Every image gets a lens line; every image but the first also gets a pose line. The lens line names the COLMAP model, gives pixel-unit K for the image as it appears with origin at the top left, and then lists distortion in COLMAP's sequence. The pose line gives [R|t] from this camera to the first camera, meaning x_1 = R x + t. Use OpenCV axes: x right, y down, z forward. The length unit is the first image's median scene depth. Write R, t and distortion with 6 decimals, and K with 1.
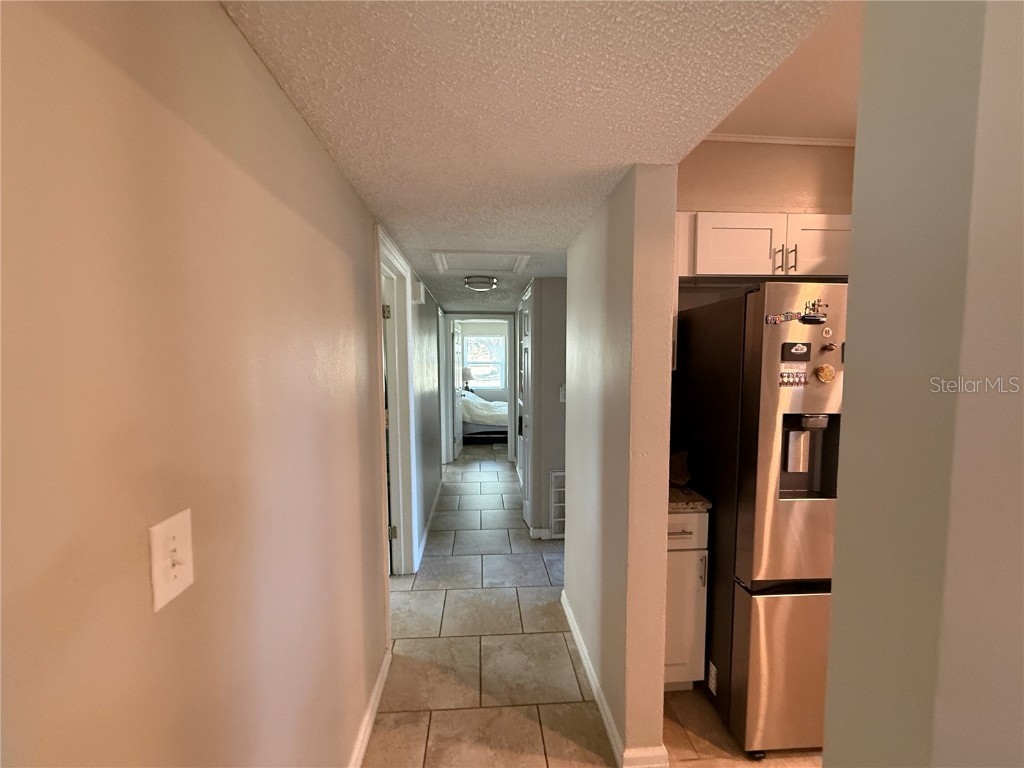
lens RADIAL K [[408.7, 0, 510.1], [0, 408.7, 384.1], [0, 0, 1]] dist [0.000343, 0.000239]
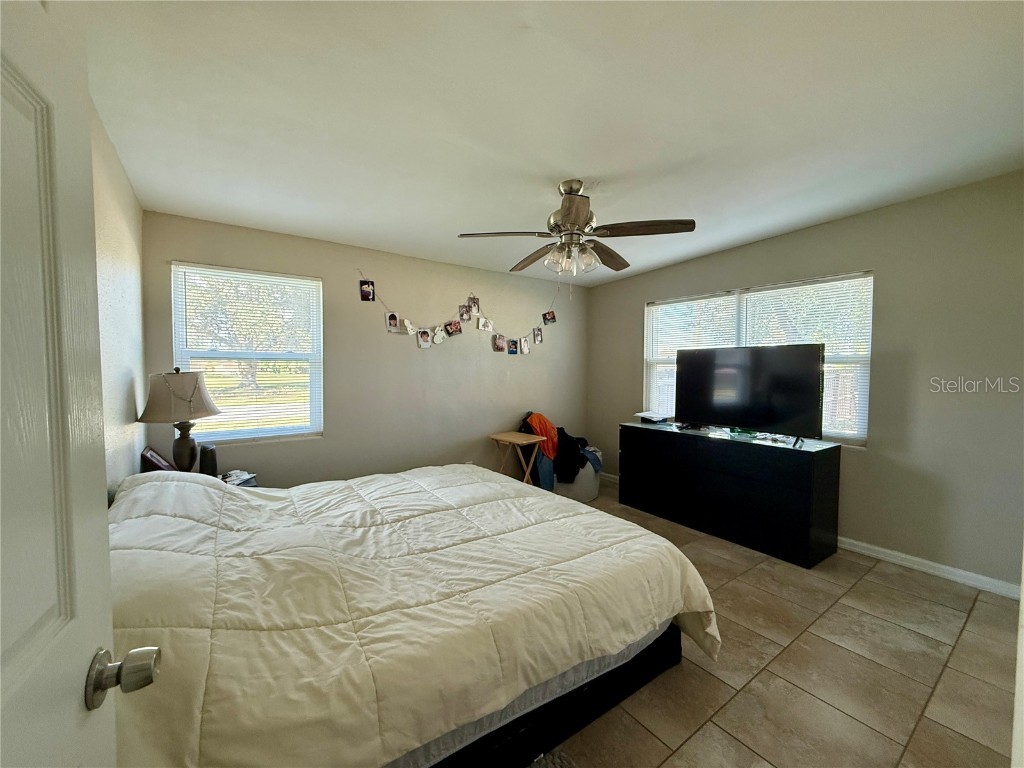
lens RADIAL K [[408.7, 0, 510.1], [0, 408.7, 384.1], [0, 0, 1]] dist [0.000343, 0.000239]
pose [[0.853613, -0.017995, 0.520596, -0.275587], [0.032285, 0.999309, -0.018395, -0.076365], [-0.519906, 0.032509, 0.853605, 2.914190]]
